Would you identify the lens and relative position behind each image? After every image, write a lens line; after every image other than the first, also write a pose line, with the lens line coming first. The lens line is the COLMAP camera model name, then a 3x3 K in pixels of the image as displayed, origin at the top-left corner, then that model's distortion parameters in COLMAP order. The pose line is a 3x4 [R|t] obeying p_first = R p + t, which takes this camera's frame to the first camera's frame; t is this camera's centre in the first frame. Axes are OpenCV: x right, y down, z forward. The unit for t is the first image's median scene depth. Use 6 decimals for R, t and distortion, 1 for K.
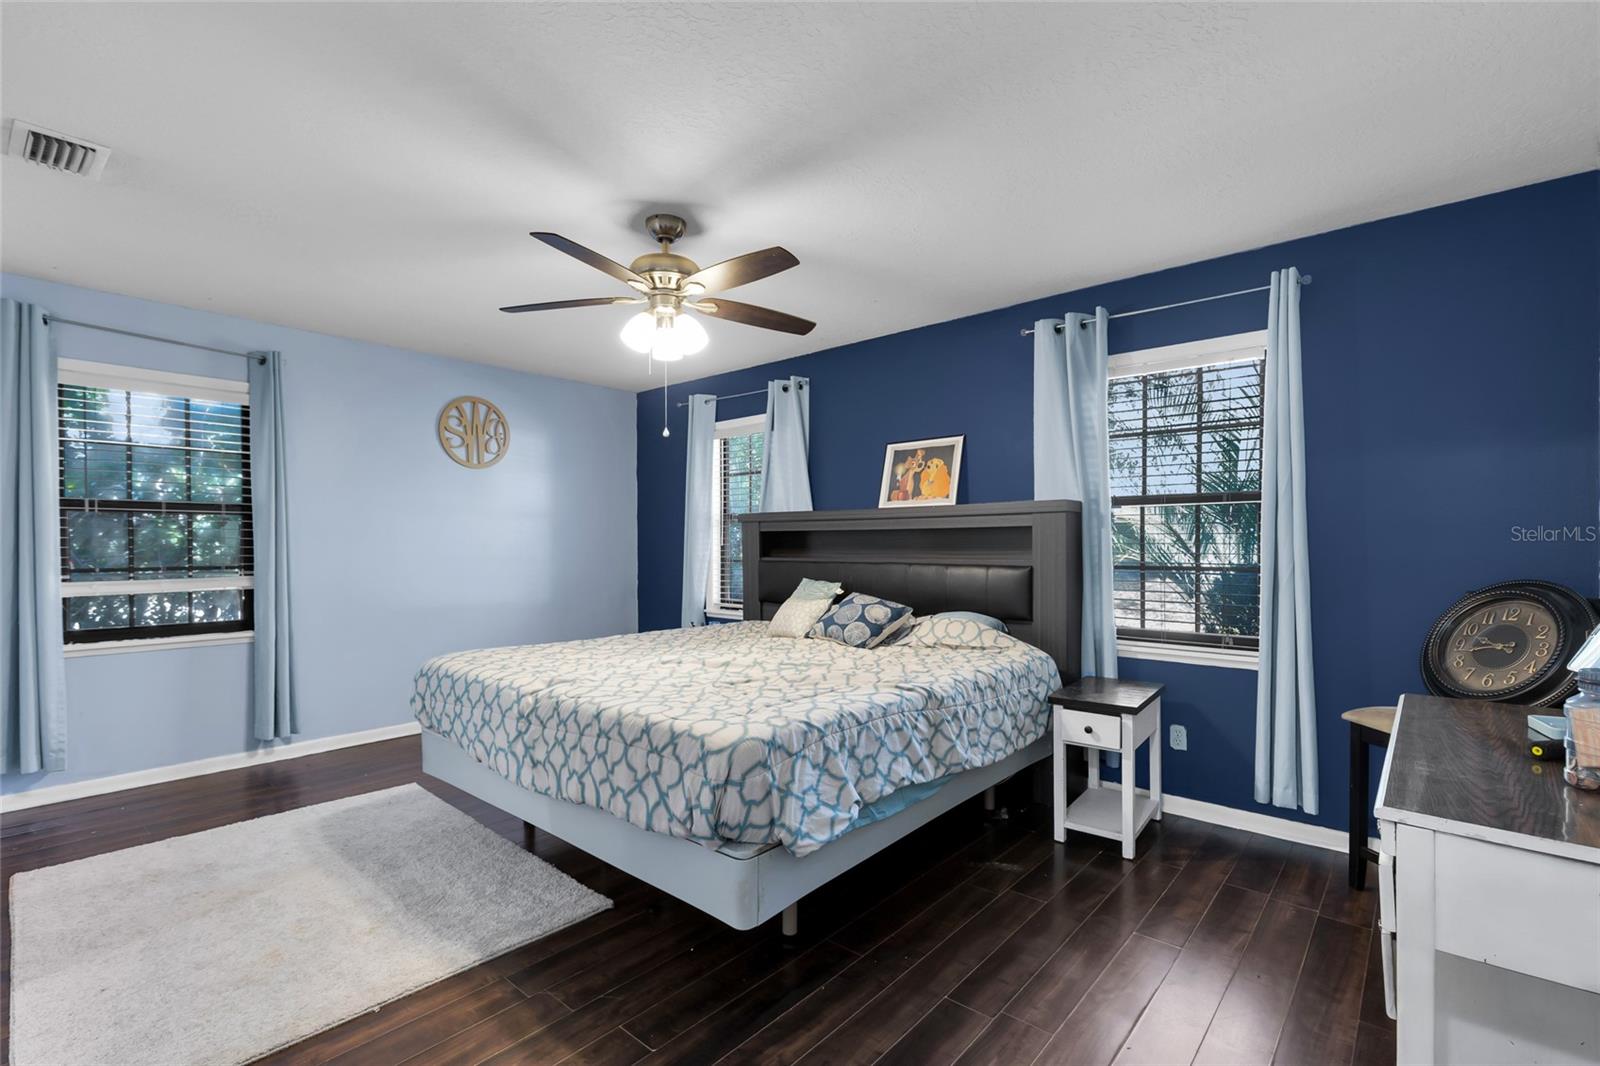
lens RADIAL K [[723.0, 0, 802.1], [0, 723.0, 543.7], [0, 0, 1]] dist [-0.001513, -0.000110]
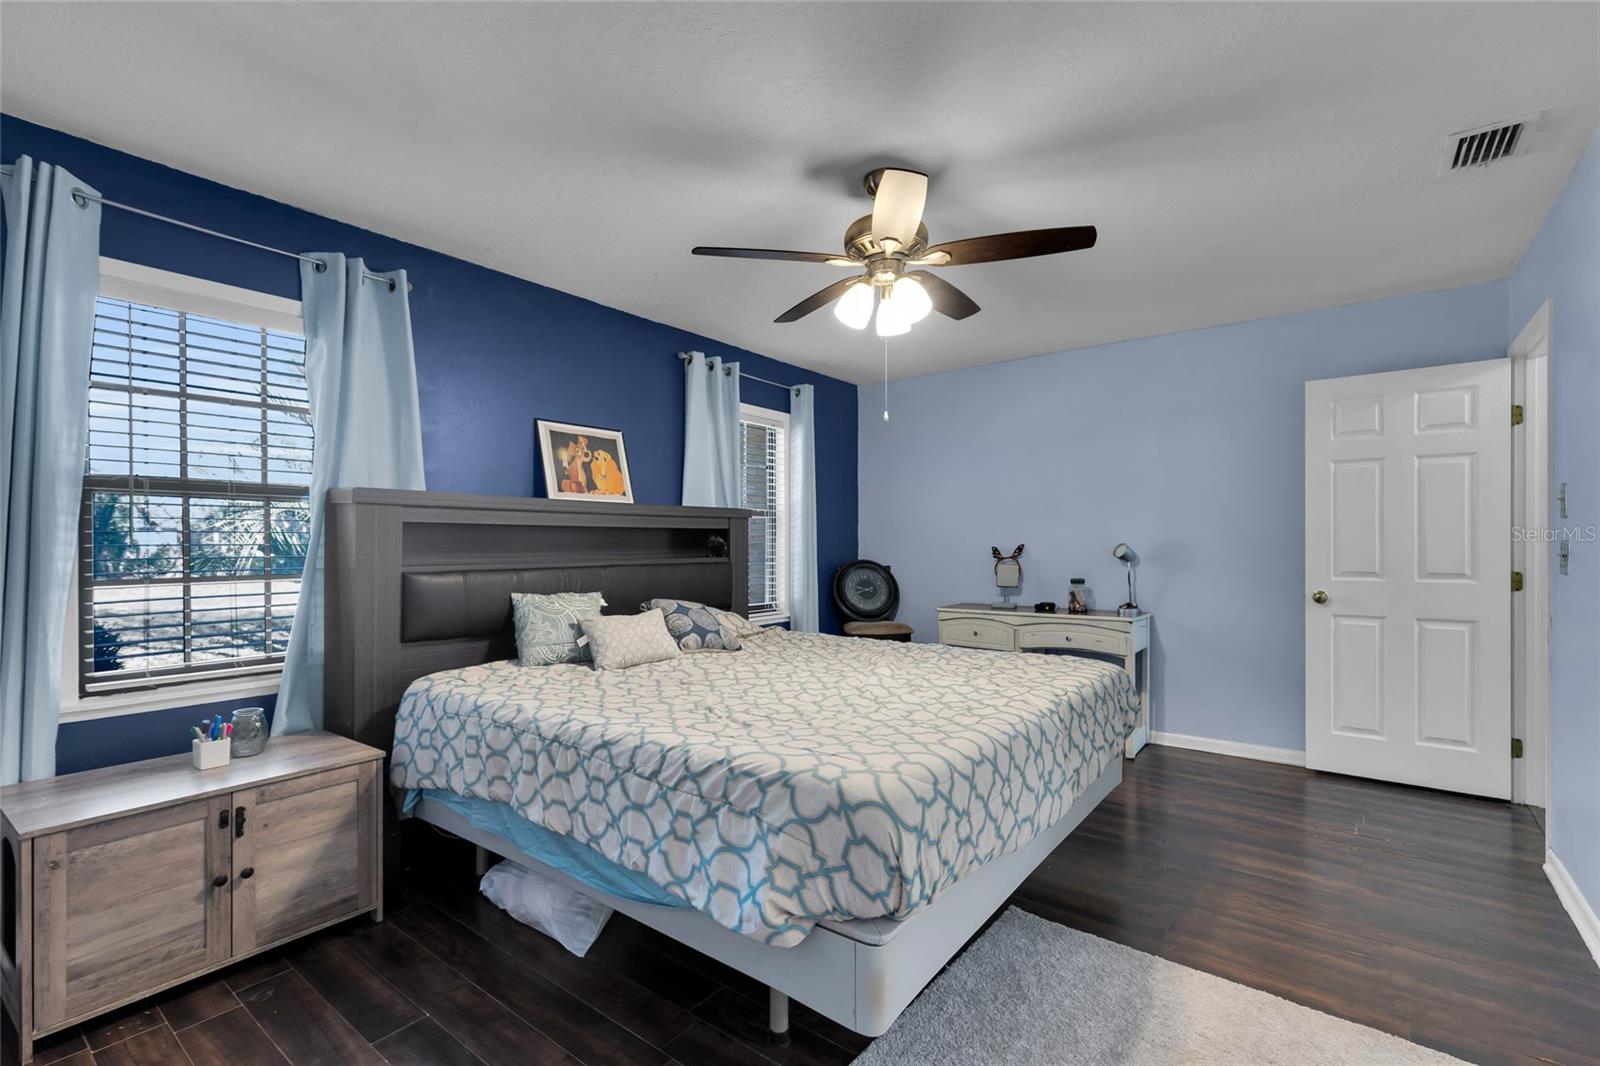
lens RADIAL K [[723.0, 0, 801.9], [0, 723.0, 534.3], [0, 0, 1]] dist [-0.001513, -0.000110]
pose [[-0.075476, 0.007461, 0.997120, -0.743181], [-0.005079, 0.999956, -0.007867, -0.005479], [-0.997135, -0.005658, -0.075435, 0.809550]]
